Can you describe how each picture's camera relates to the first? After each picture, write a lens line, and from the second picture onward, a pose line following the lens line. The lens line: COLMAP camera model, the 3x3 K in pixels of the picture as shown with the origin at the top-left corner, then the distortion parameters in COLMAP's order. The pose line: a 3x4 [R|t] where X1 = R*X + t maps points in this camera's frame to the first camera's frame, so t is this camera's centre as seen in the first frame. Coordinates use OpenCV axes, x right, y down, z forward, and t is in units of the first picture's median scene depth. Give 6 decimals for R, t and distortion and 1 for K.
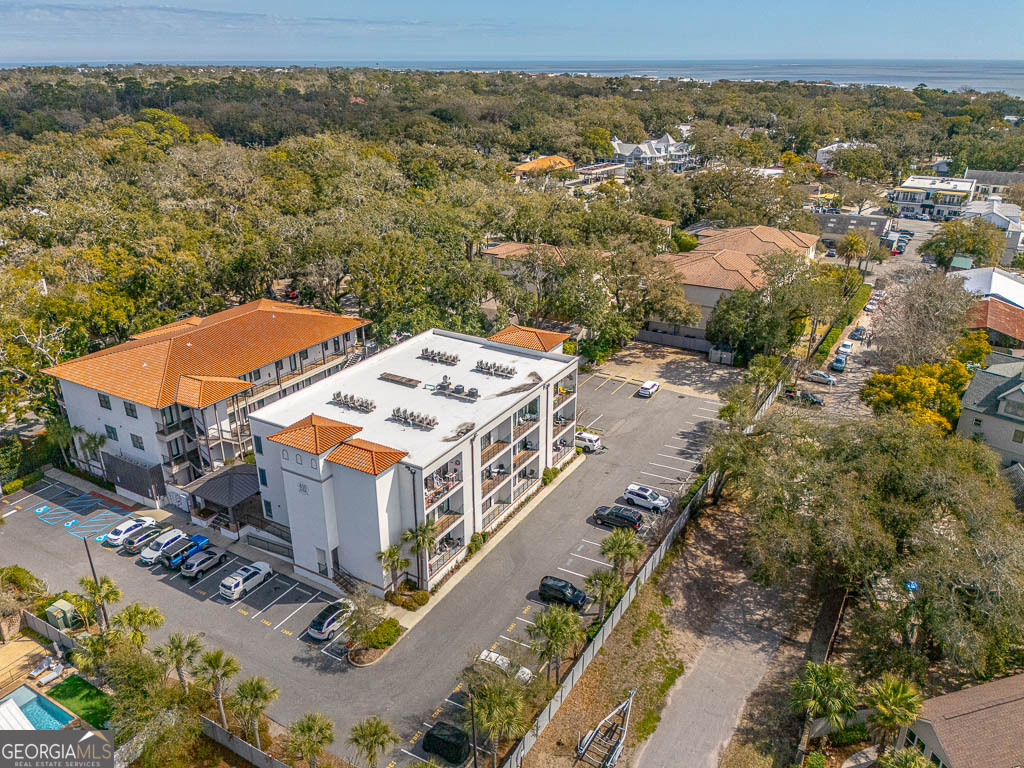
lens RADIAL K [[769.1, 0, 509.5], [0, 769.1, 384.0], [0, 0, 1]] dist [0.067595, -0.094755]
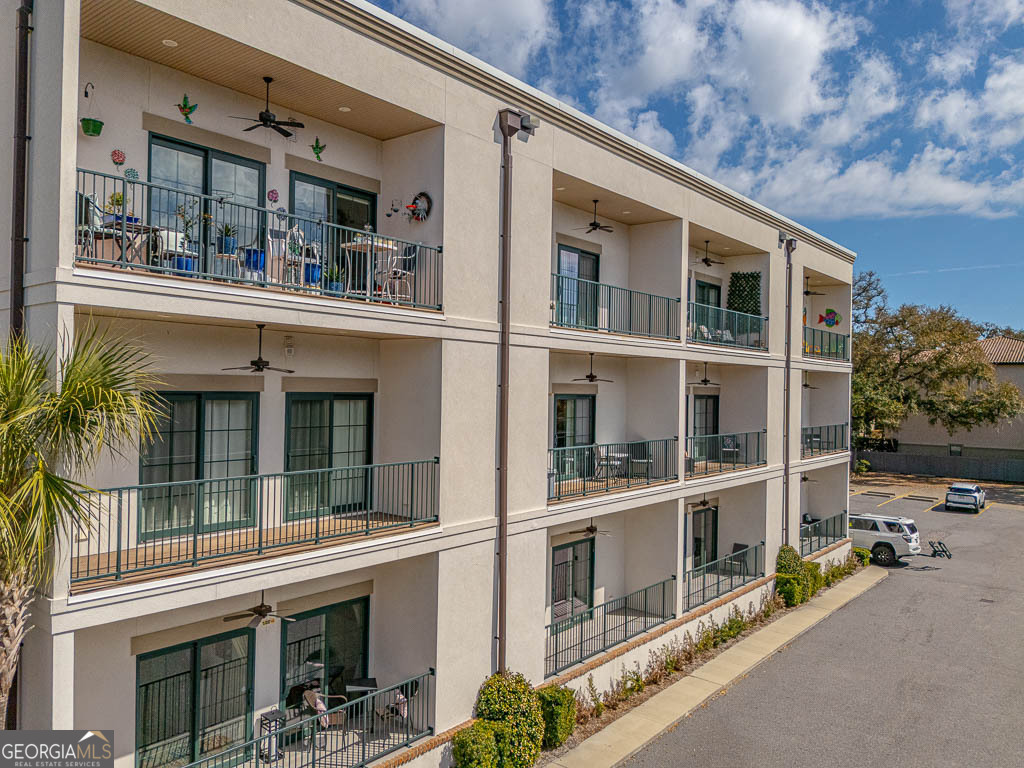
lens RADIAL K [[769.1, 0, 509.5], [0, 769.1, 384.0], [0, 0, 1]] dist [0.067595, -0.094755]
pose [[0.989176, 0.017256, -0.145719, -0.015201], [-0.073528, 0.917680, -0.390457, 0.184089], [0.126985, 0.396945, 0.909016, 0.728633]]
